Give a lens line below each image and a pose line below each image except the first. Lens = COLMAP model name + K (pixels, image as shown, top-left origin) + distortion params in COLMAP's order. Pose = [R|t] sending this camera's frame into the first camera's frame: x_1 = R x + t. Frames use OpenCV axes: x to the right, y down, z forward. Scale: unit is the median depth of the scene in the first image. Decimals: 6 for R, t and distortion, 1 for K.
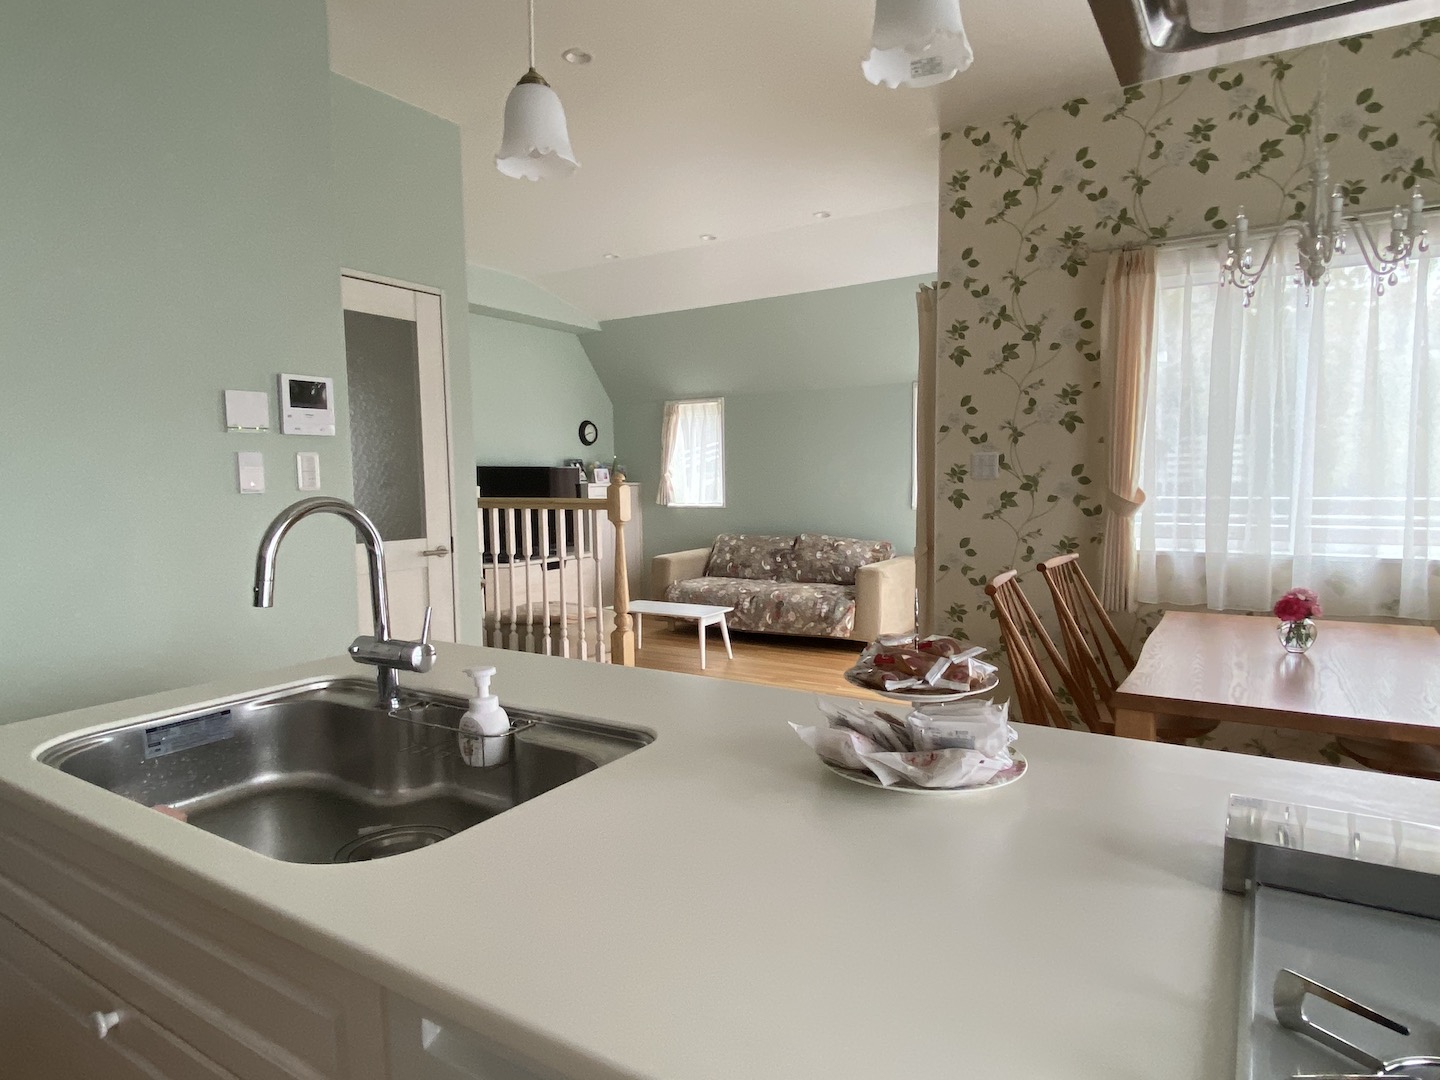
lens RADIAL K [[840.1, 0, 719.7], [0, 840.1, 547.4], [0, 0, 1]] dist [0.048667, -0.052248]
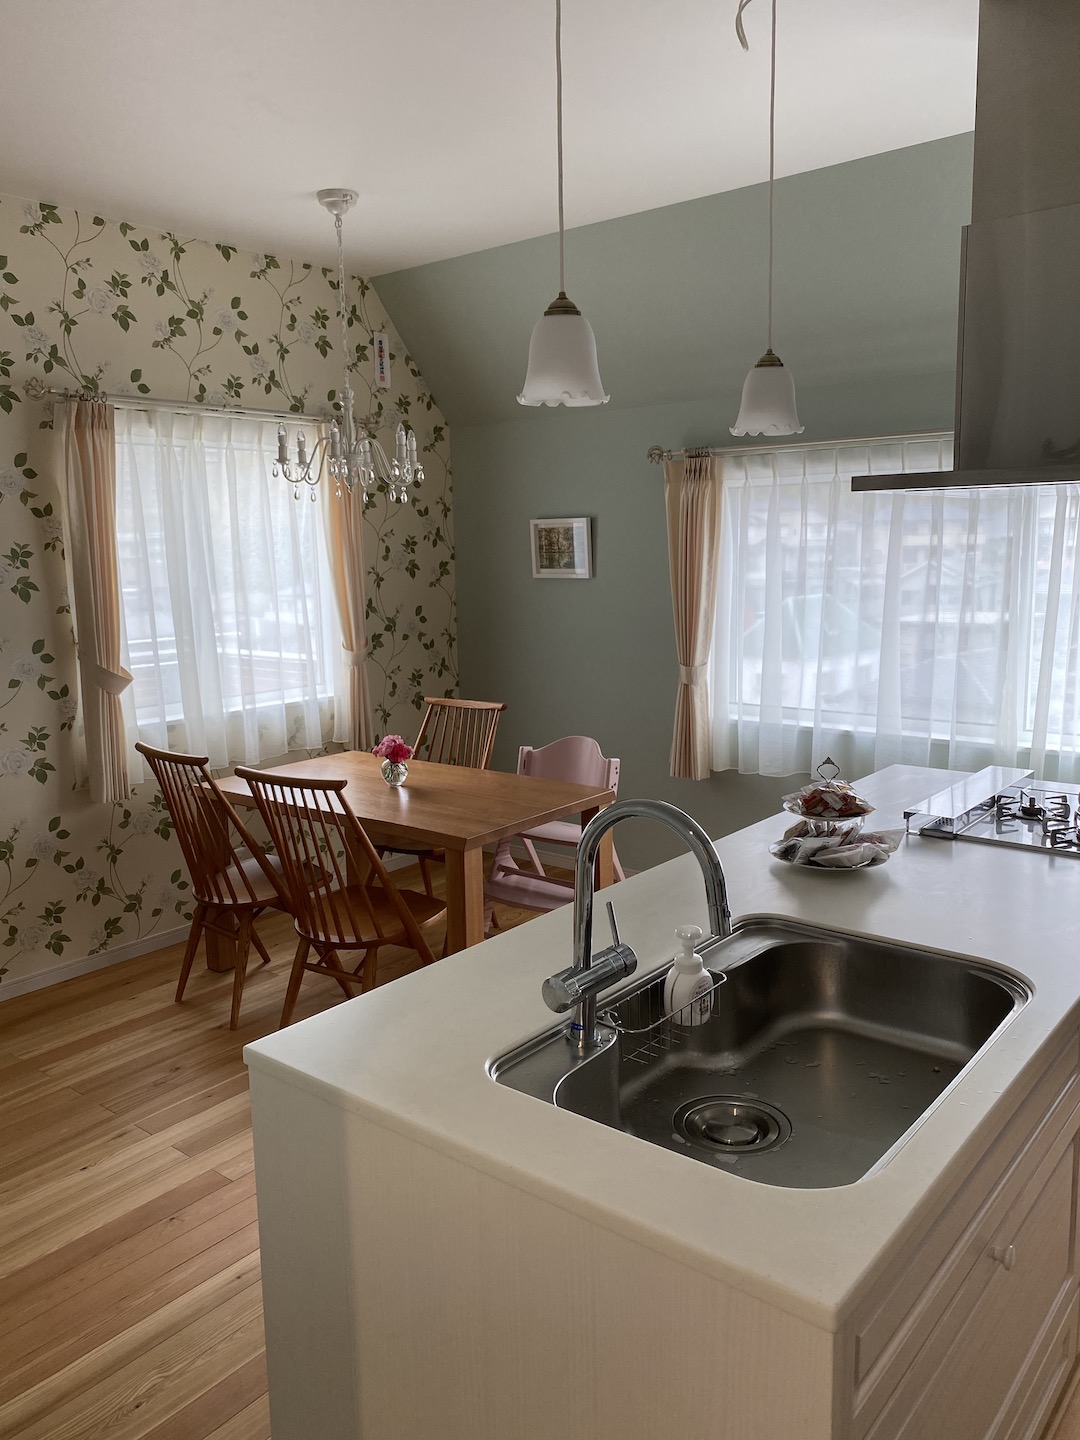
lens RADIAL K [[1104.5, 0, 540.0], [0, 1104.5, 720.0], [0, 0, 1]] dist [0.000750, -0.002402]
pose [[0.104063, -0.148765, 0.983382, -0.642575], [0.103760, 0.984978, 0.138027, -0.126408], [-0.989143, 0.087672, 0.117936, 0.412528]]
